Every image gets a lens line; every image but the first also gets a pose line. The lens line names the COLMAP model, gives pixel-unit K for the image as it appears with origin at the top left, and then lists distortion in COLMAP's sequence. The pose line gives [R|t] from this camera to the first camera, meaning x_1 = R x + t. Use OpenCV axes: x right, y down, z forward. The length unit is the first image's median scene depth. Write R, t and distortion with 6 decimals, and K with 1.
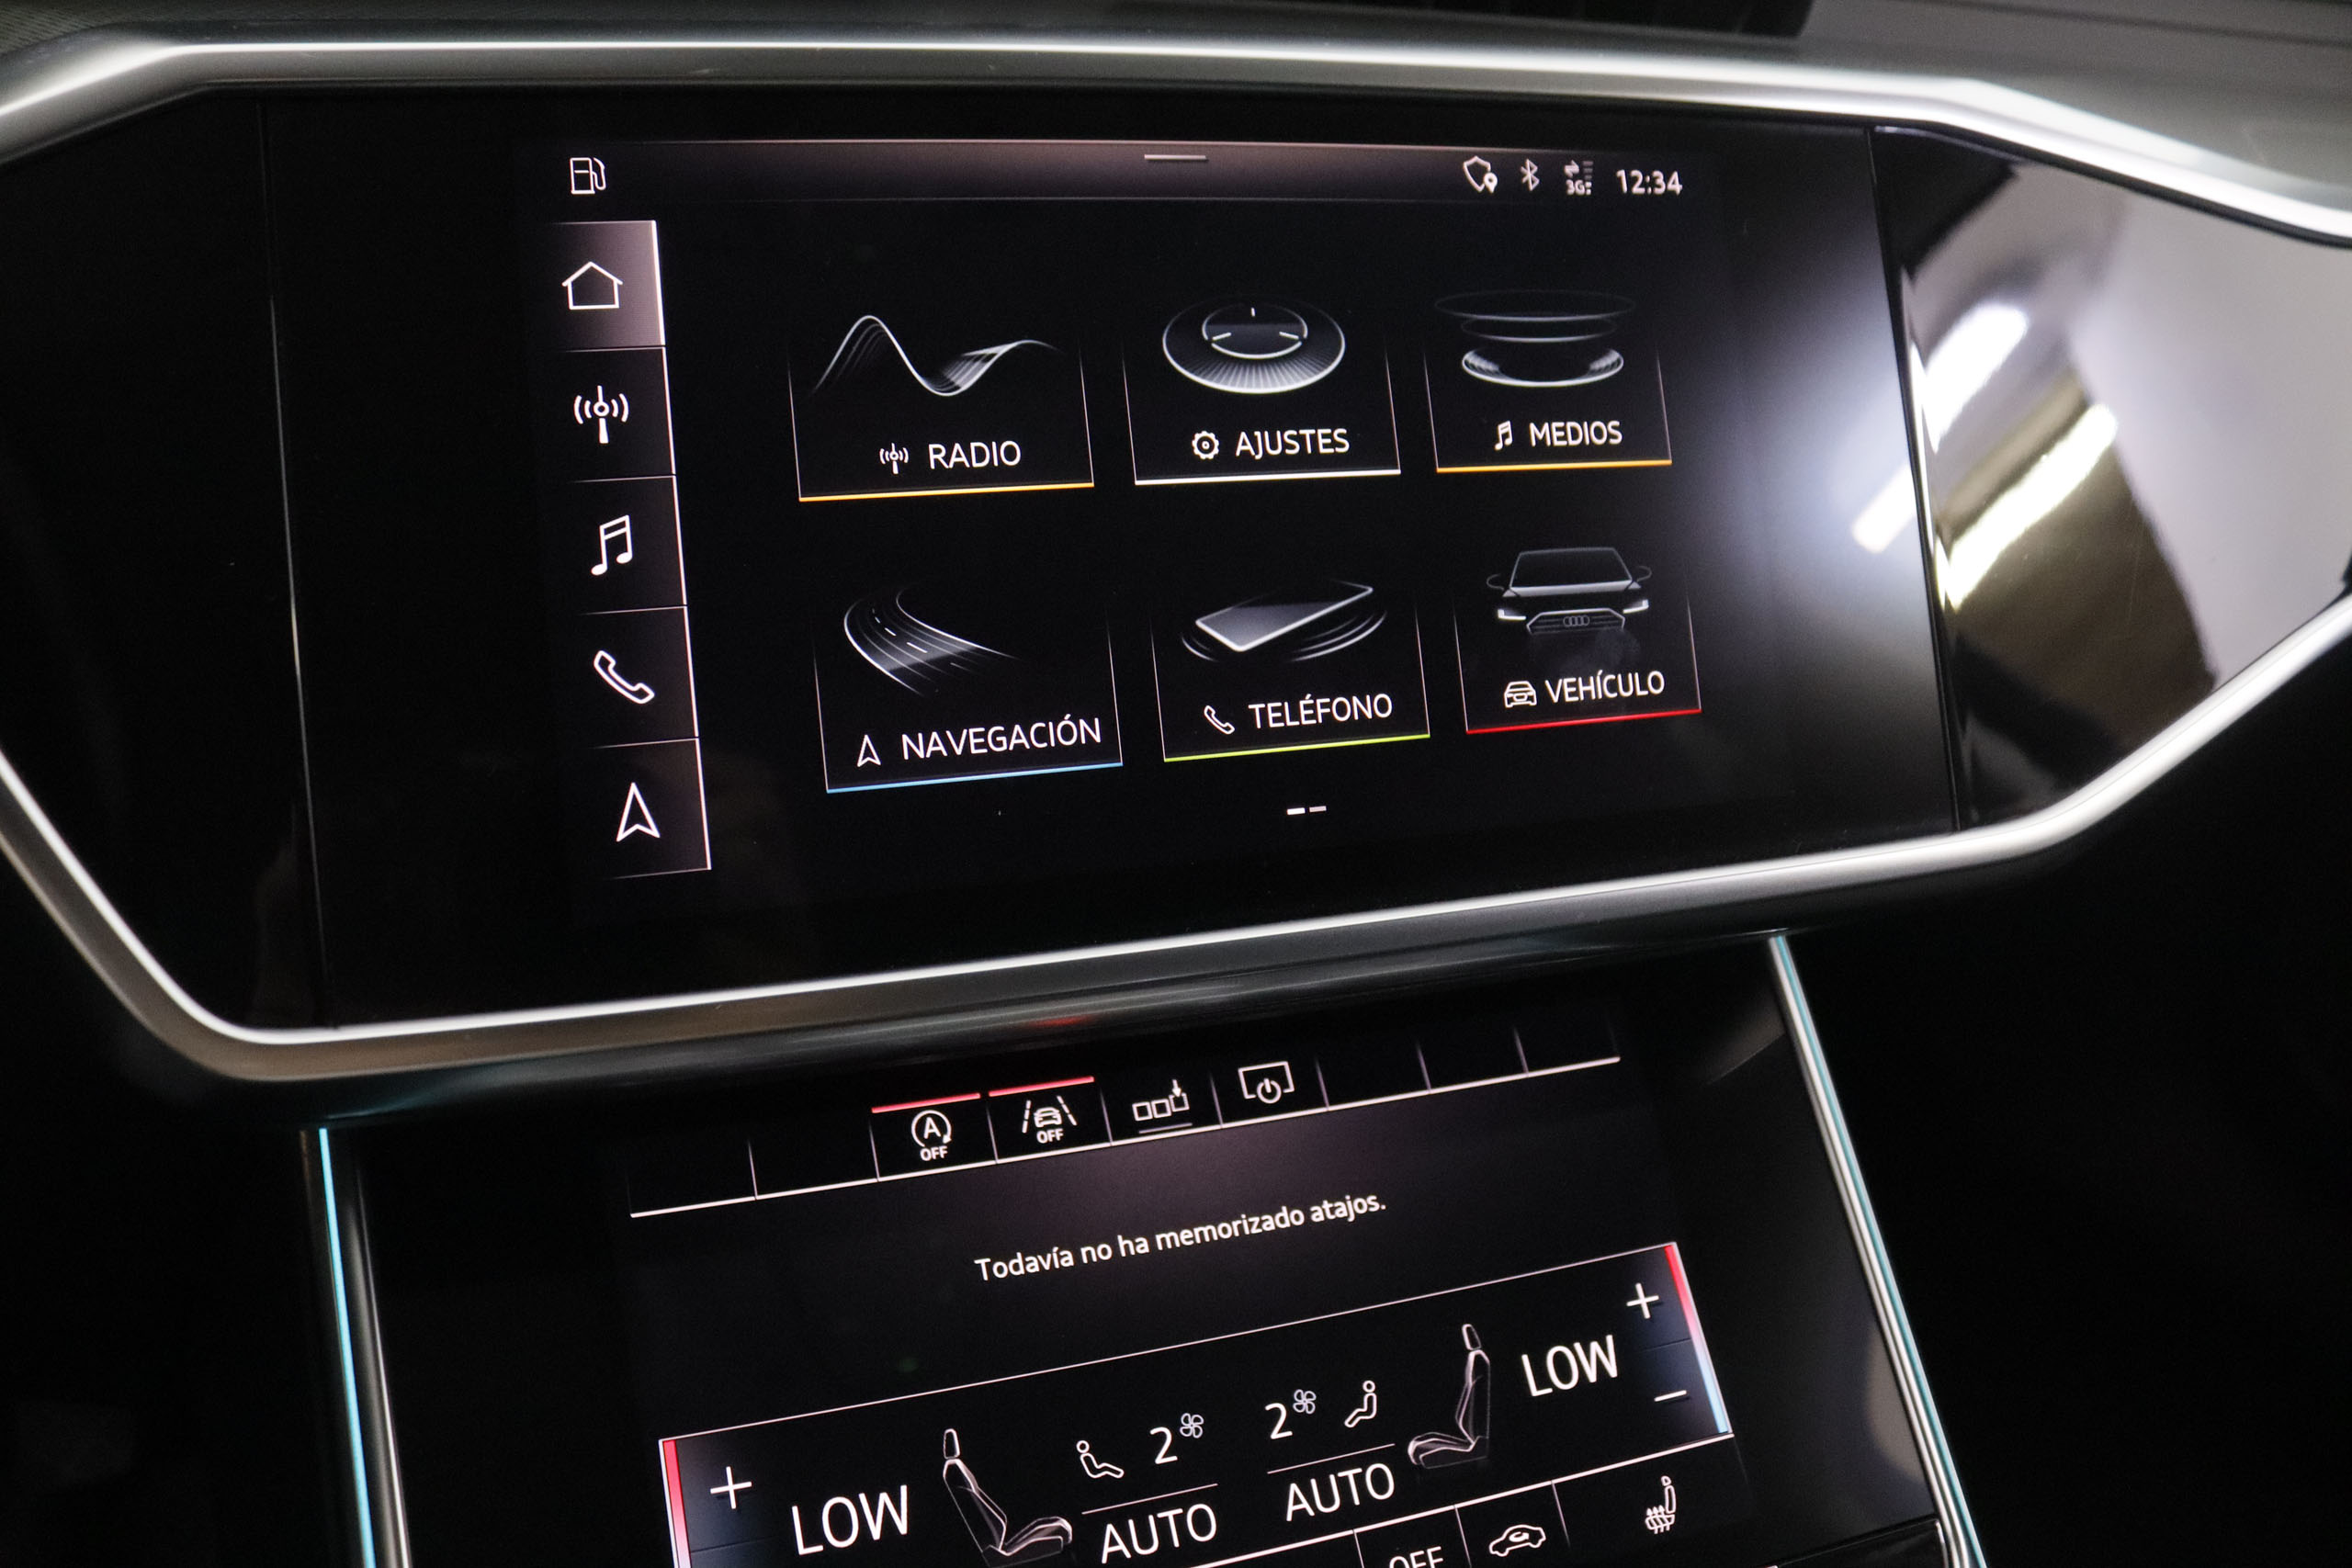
lens RADIAL K [[1923.7, 0, 1215.4], [0, 1923.7, 776.7], [0, 0, 1]] dist [-0.162770, 0.100415]
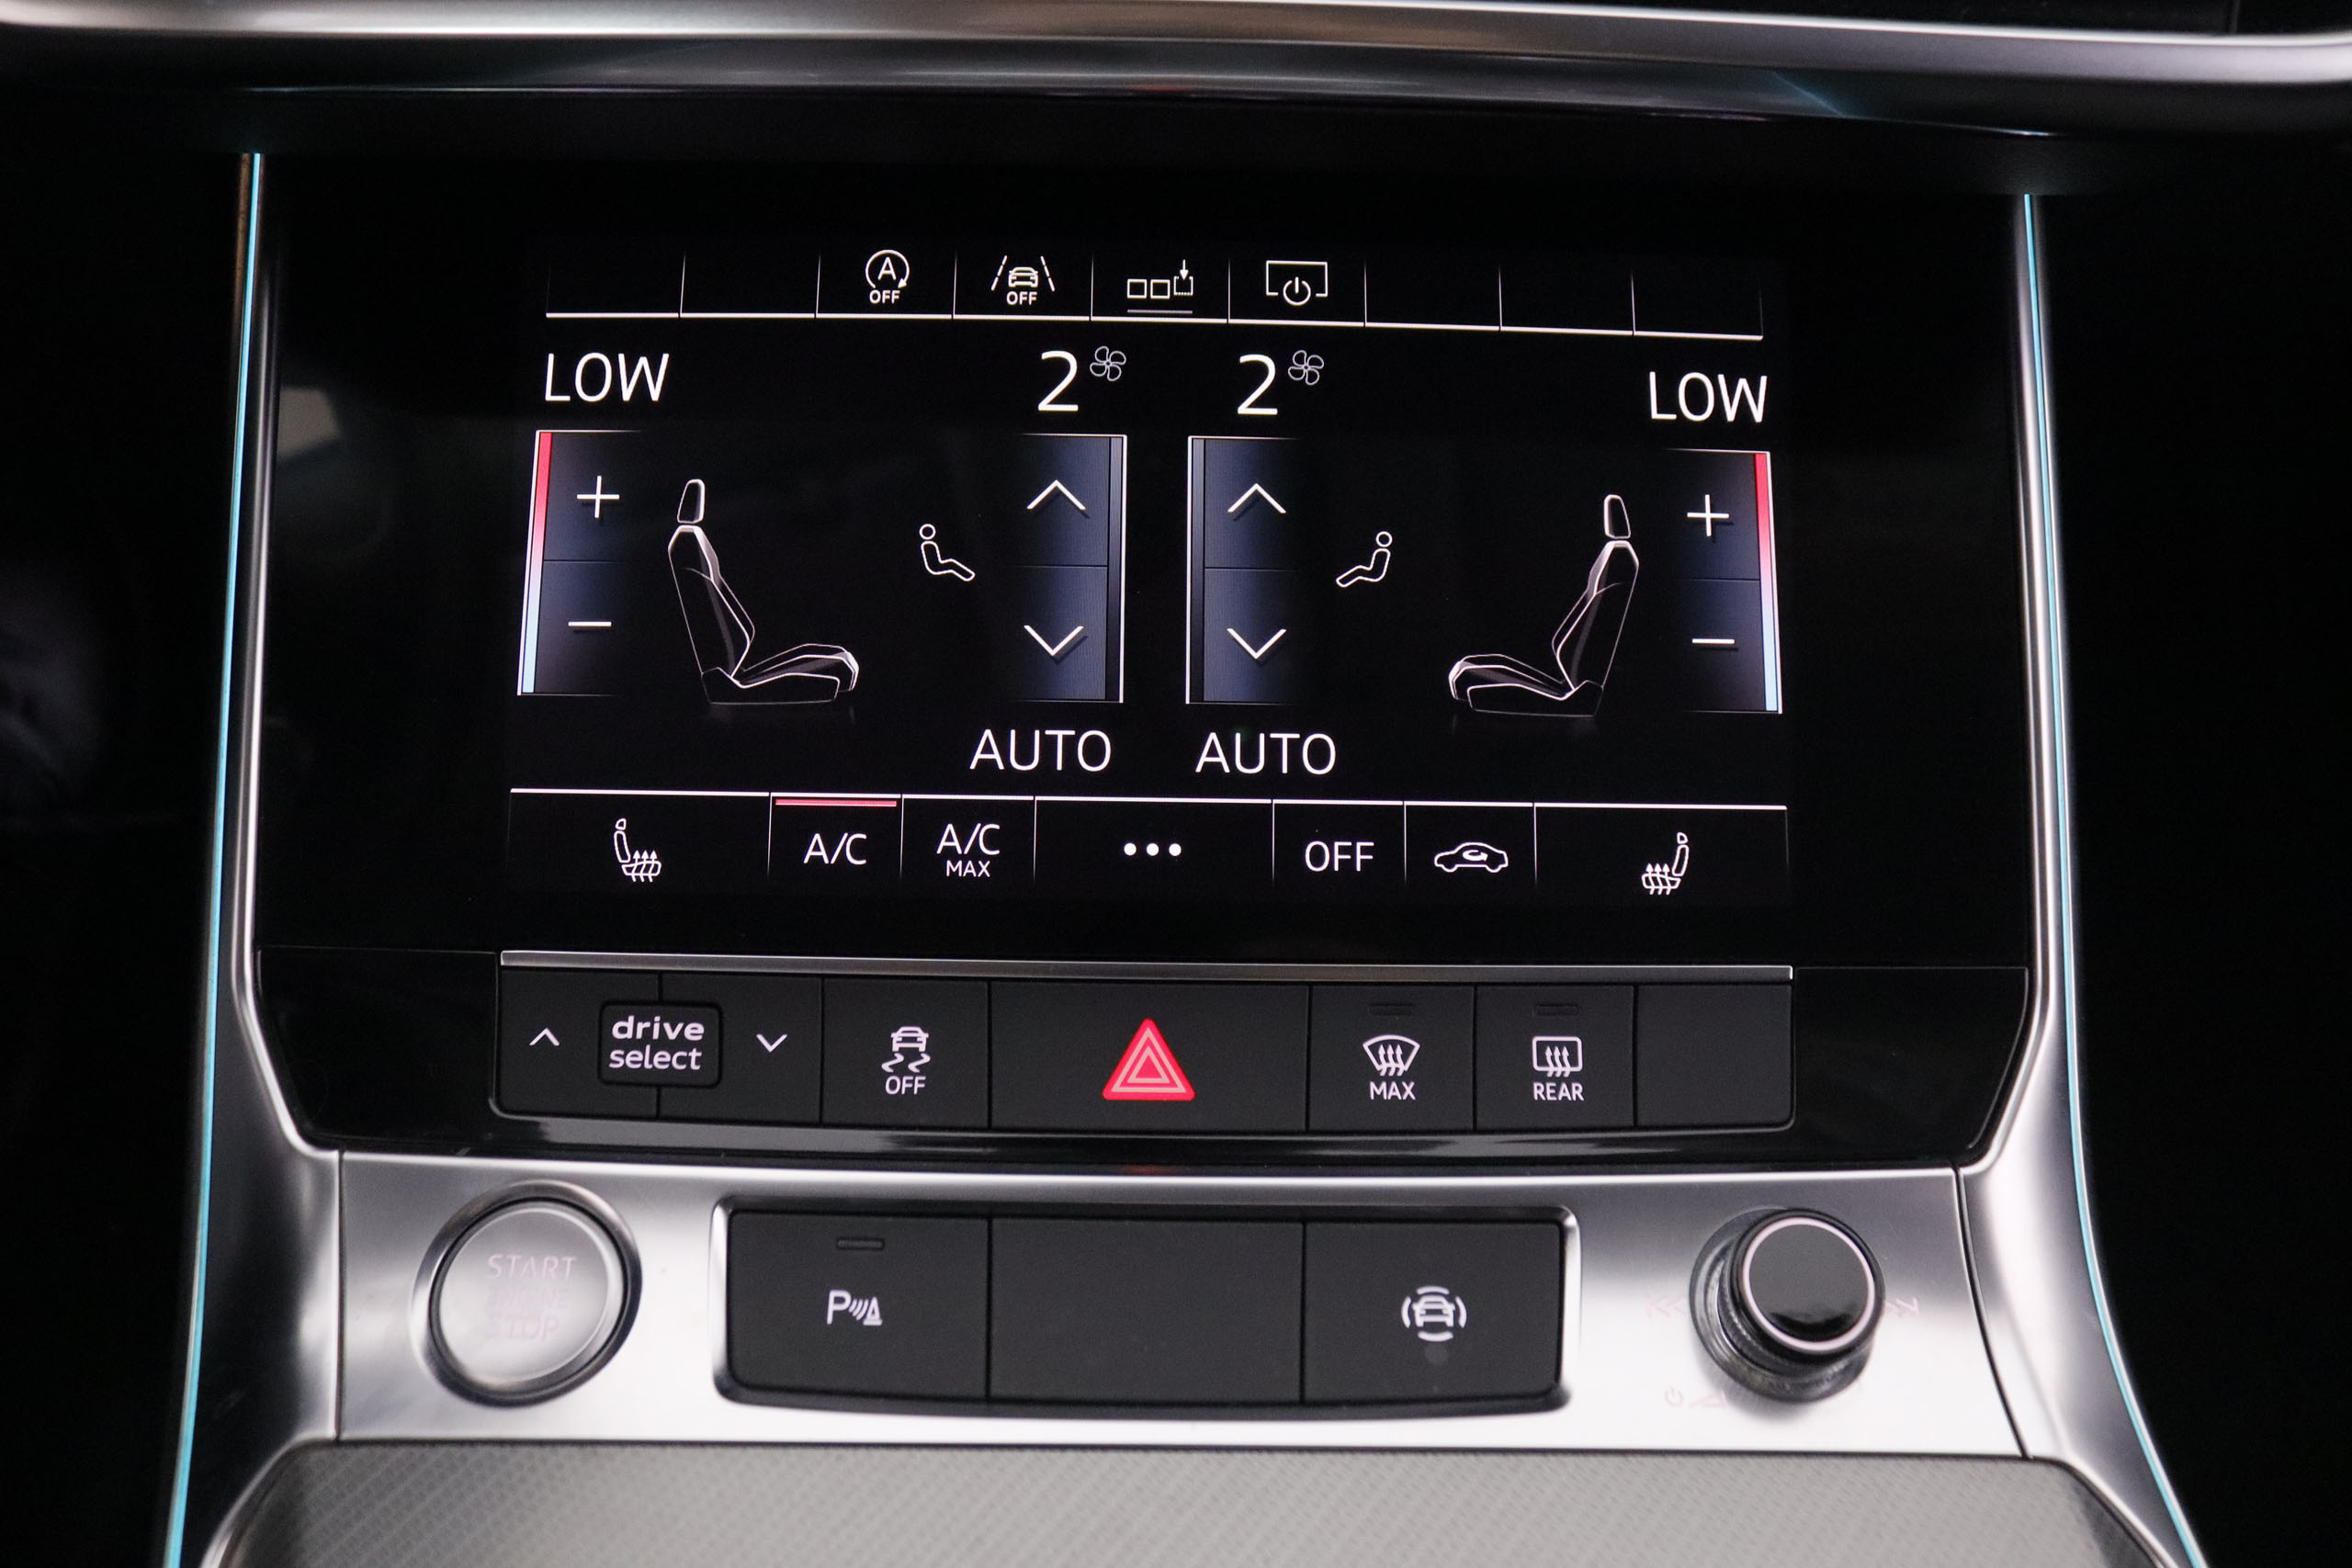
lens RADIAL K [[1923.7, 0, 1167.1], [0, 1923.7, 800.5], [0, 0, 1]] dist [-0.162770, 0.100415]
pose [[0.946698, 0.189954, -0.260154, 0.250420], [-0.114433, 0.953268, 0.279617, 0.163092], [0.301111, -0.234943, 0.924194, 0.183765]]
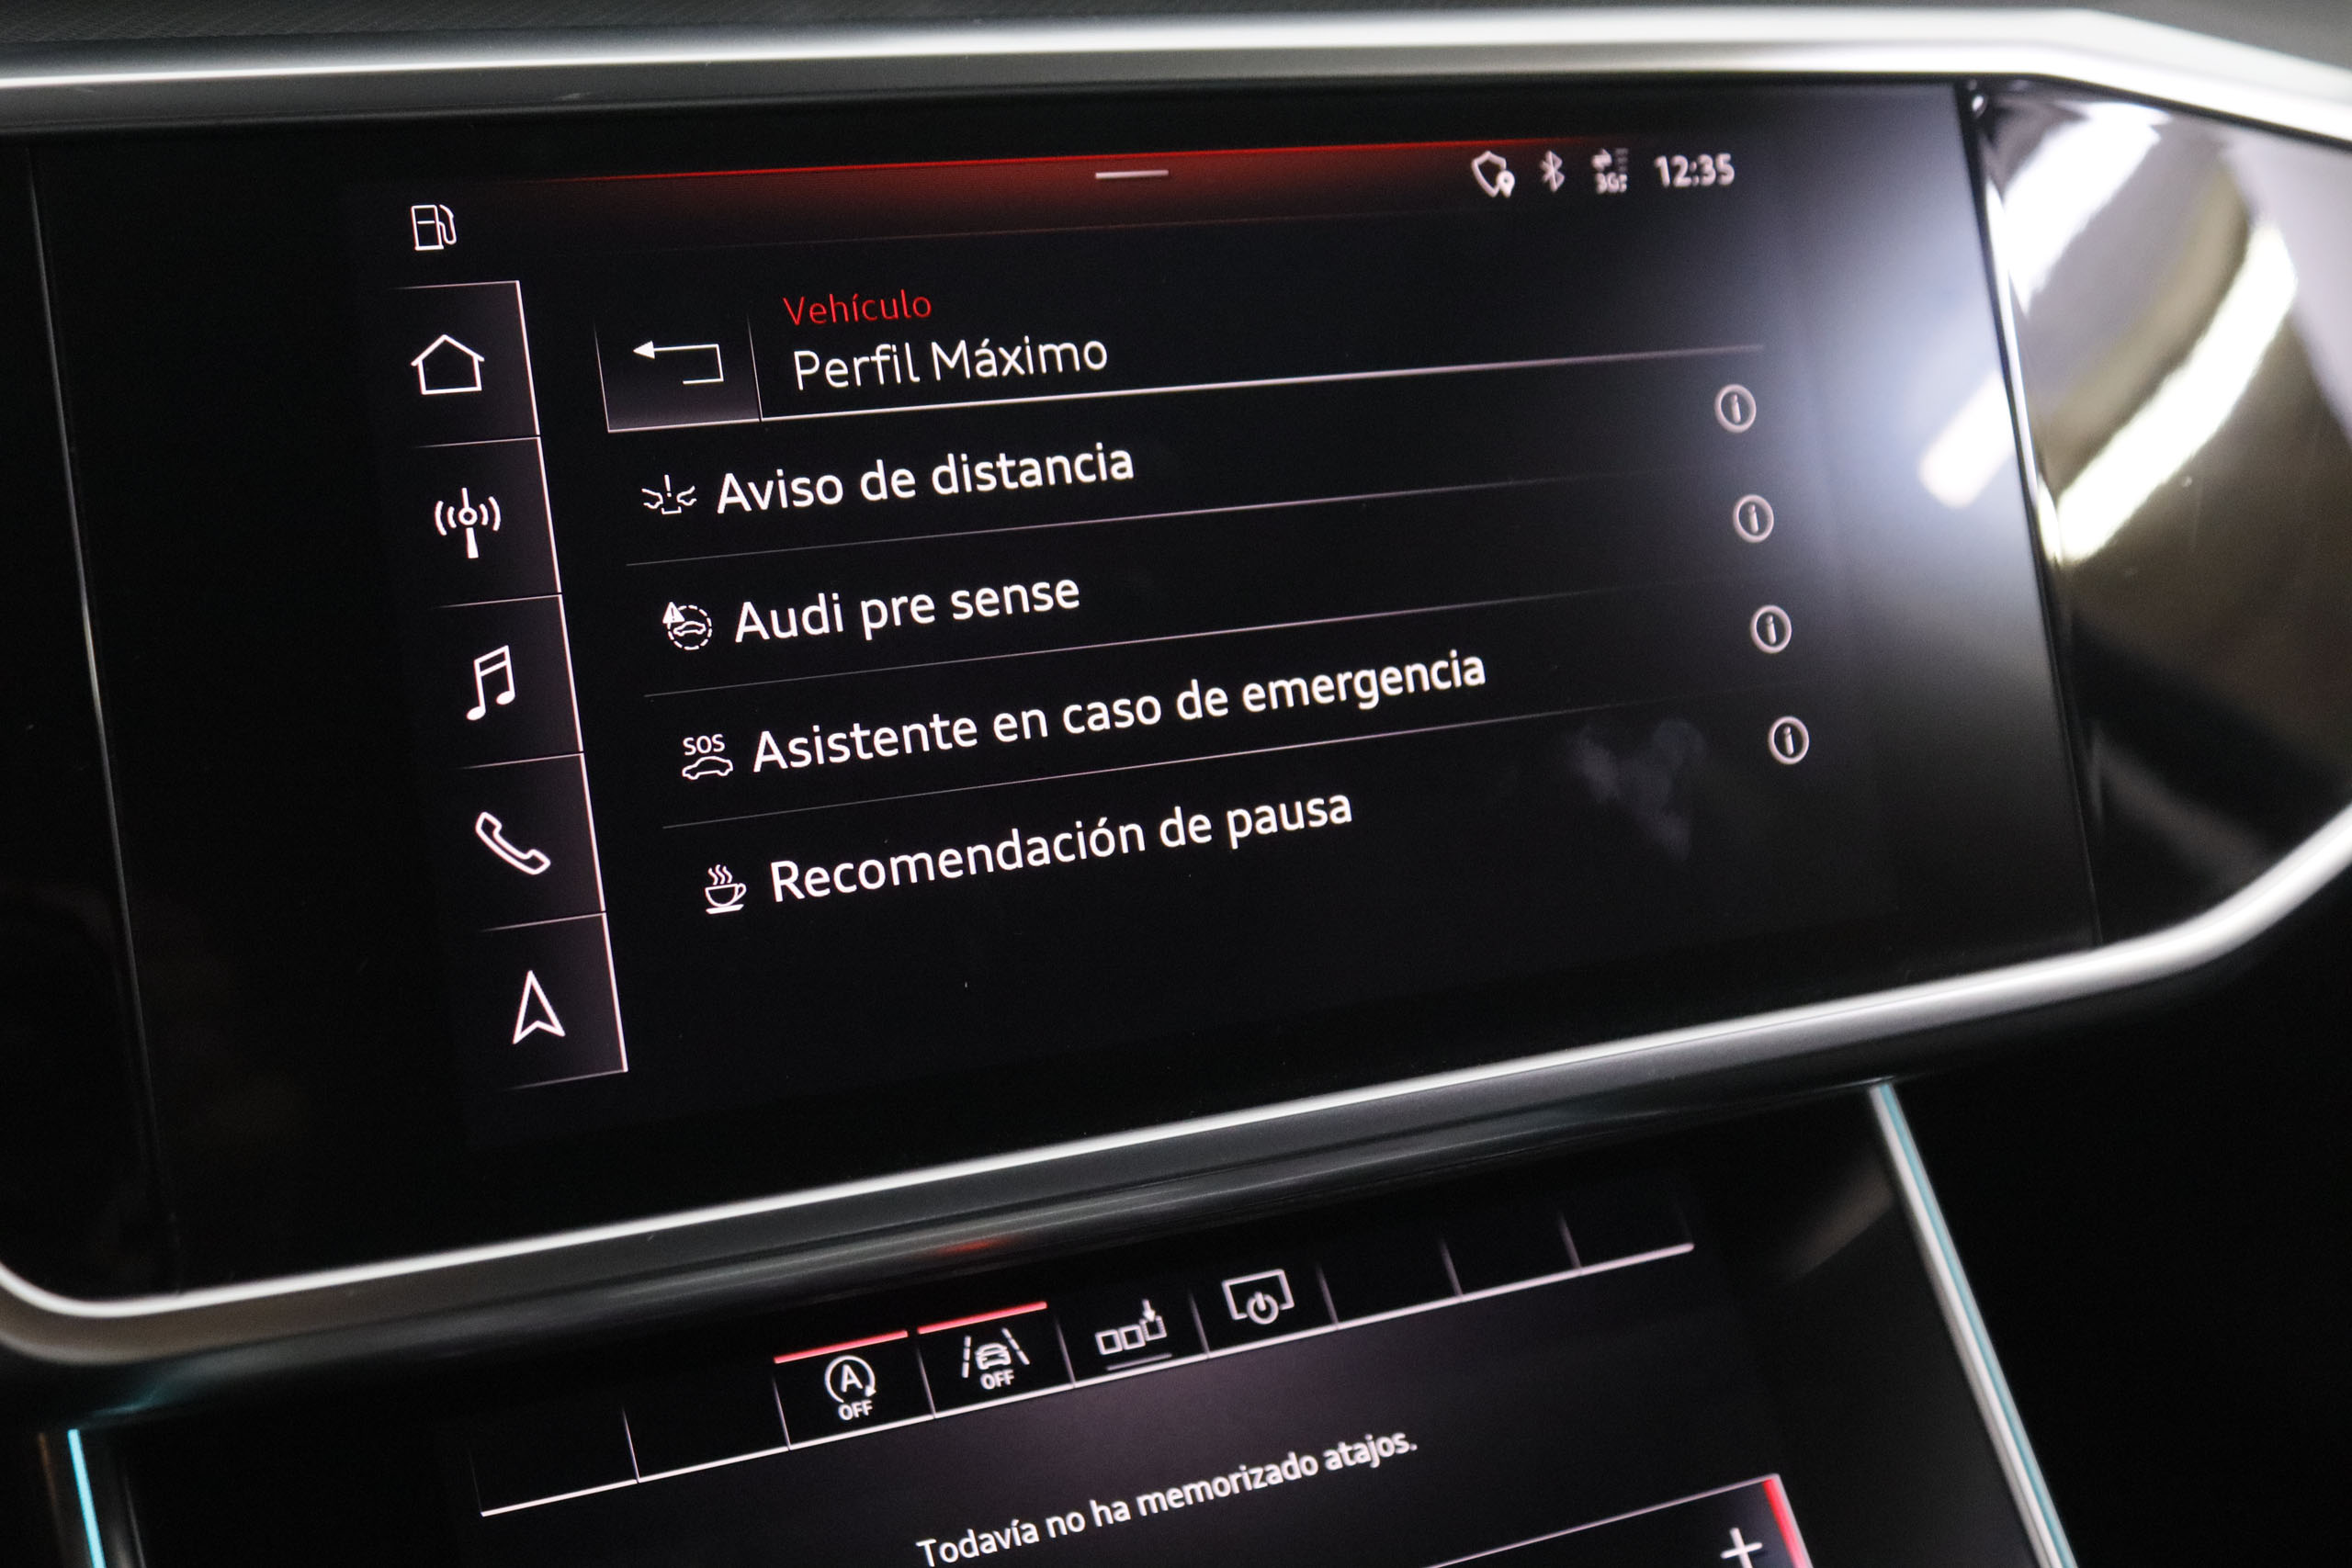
lens RADIAL K [[2875.0, 0, 1198.7], [0, 2875.0, 780.4], [0, 0, 1]] dist [-0.055645, 0.000000]
pose [[0.996228, -0.040159, 0.076926, -0.088460], [0.042147, 0.998814, -0.024394, -0.029609], [-0.075855, 0.027544, 0.996738, -0.210860]]
